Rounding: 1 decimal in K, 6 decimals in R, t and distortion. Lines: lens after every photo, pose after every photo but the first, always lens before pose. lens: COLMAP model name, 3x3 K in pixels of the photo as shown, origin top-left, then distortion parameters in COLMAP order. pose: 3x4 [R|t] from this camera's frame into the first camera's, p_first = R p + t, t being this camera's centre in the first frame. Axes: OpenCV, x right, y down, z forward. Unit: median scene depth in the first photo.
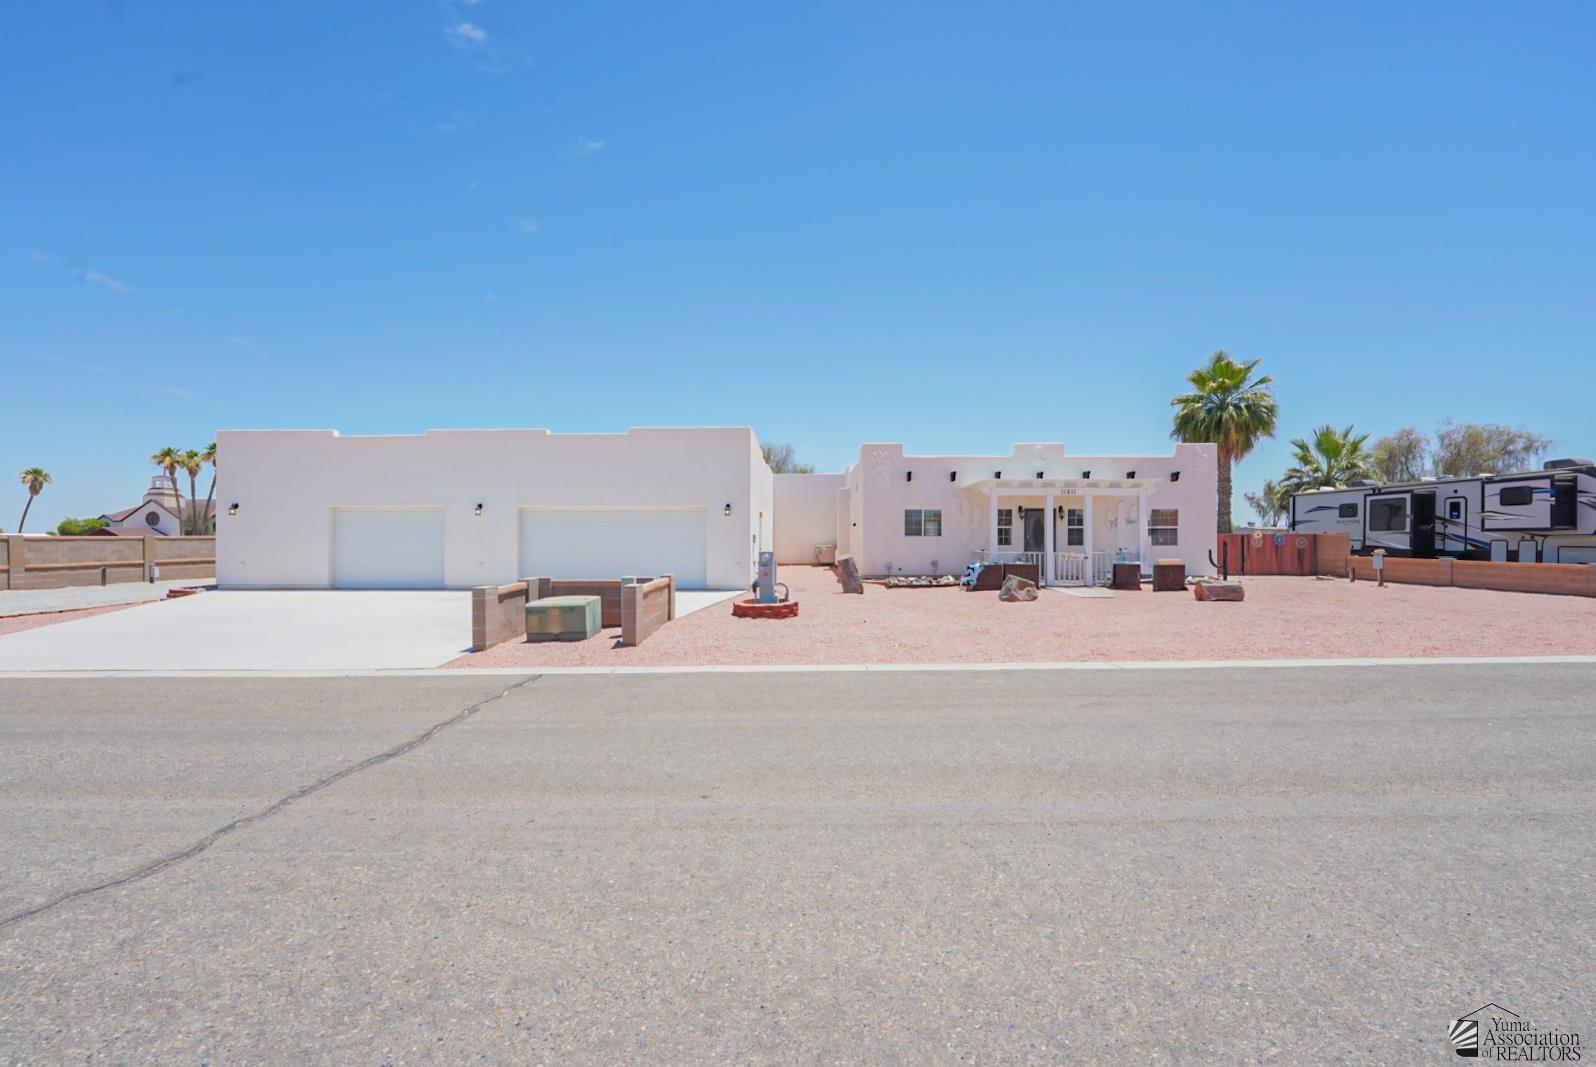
lens RADIAL K [[645.9, 0, 795.4], [0, 645.9, 537.1], [0, 0, 1]] dist [-0.017073, 0.000356]
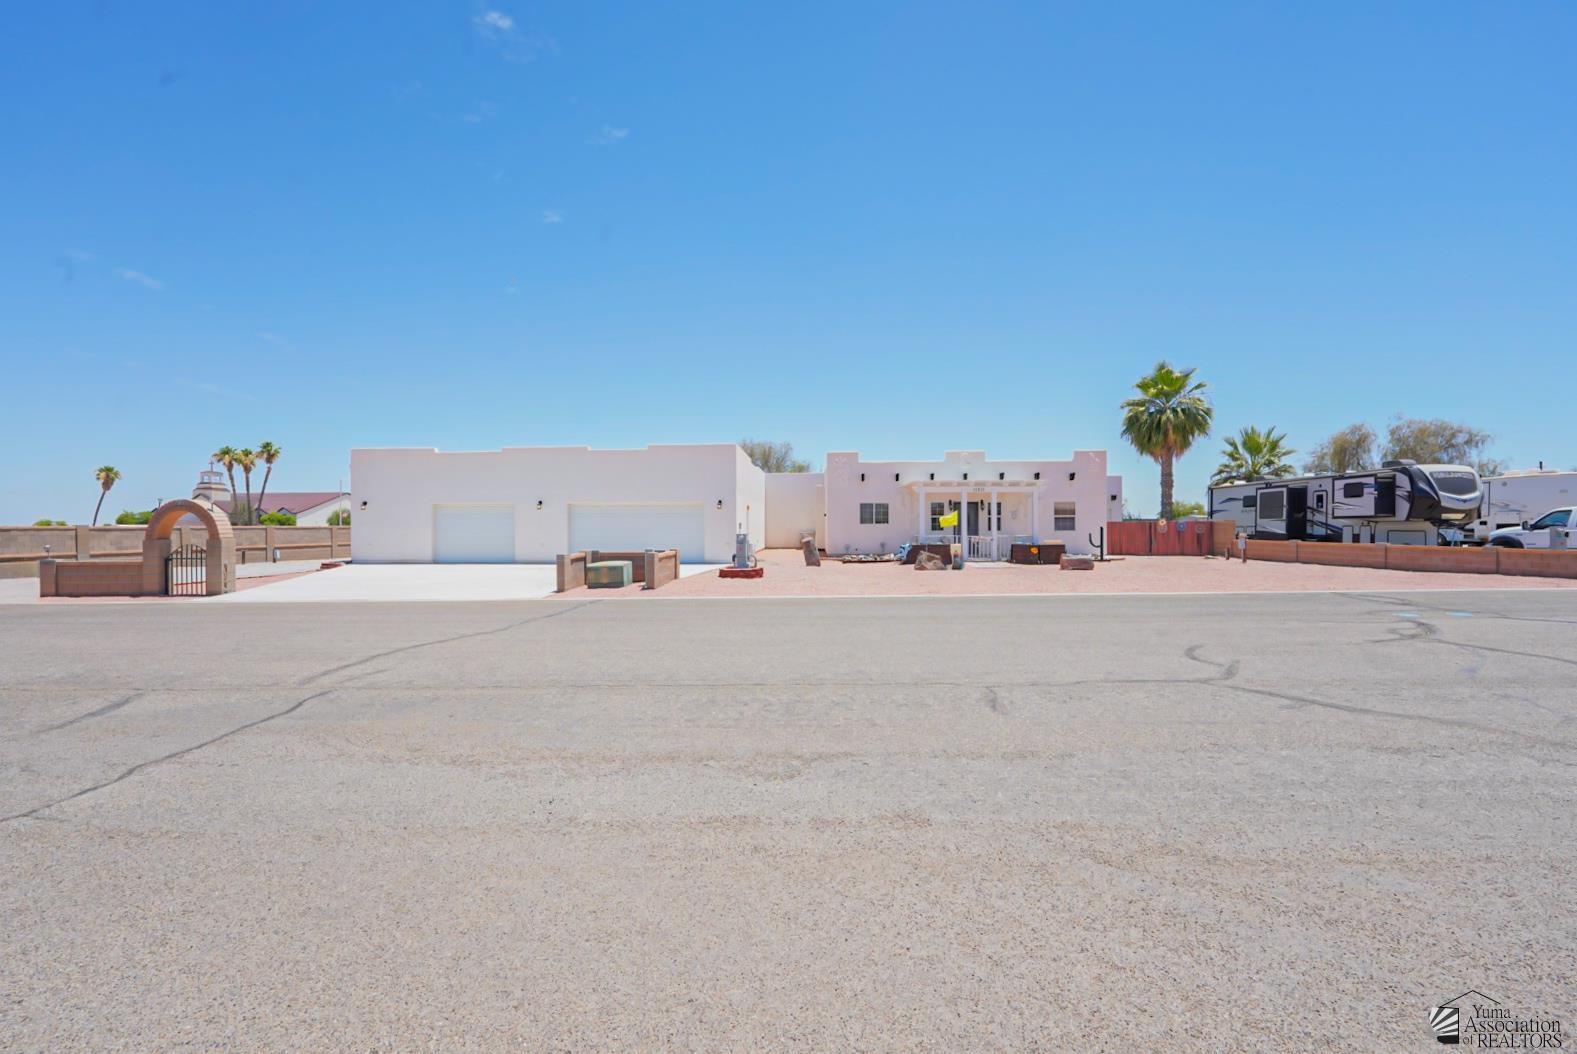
lens RADIAL K [[638.2, 0, 789.3], [0, 638.2, 525.6], [0, 0, 1]] dist [-0.017073, 0.000356]
pose [[0.999575, -0.003283, -0.028954, 0.062848], [0.003215, 0.999992, -0.002402, 0.004318], [0.028961, 0.002308, 0.999578, -0.268579]]
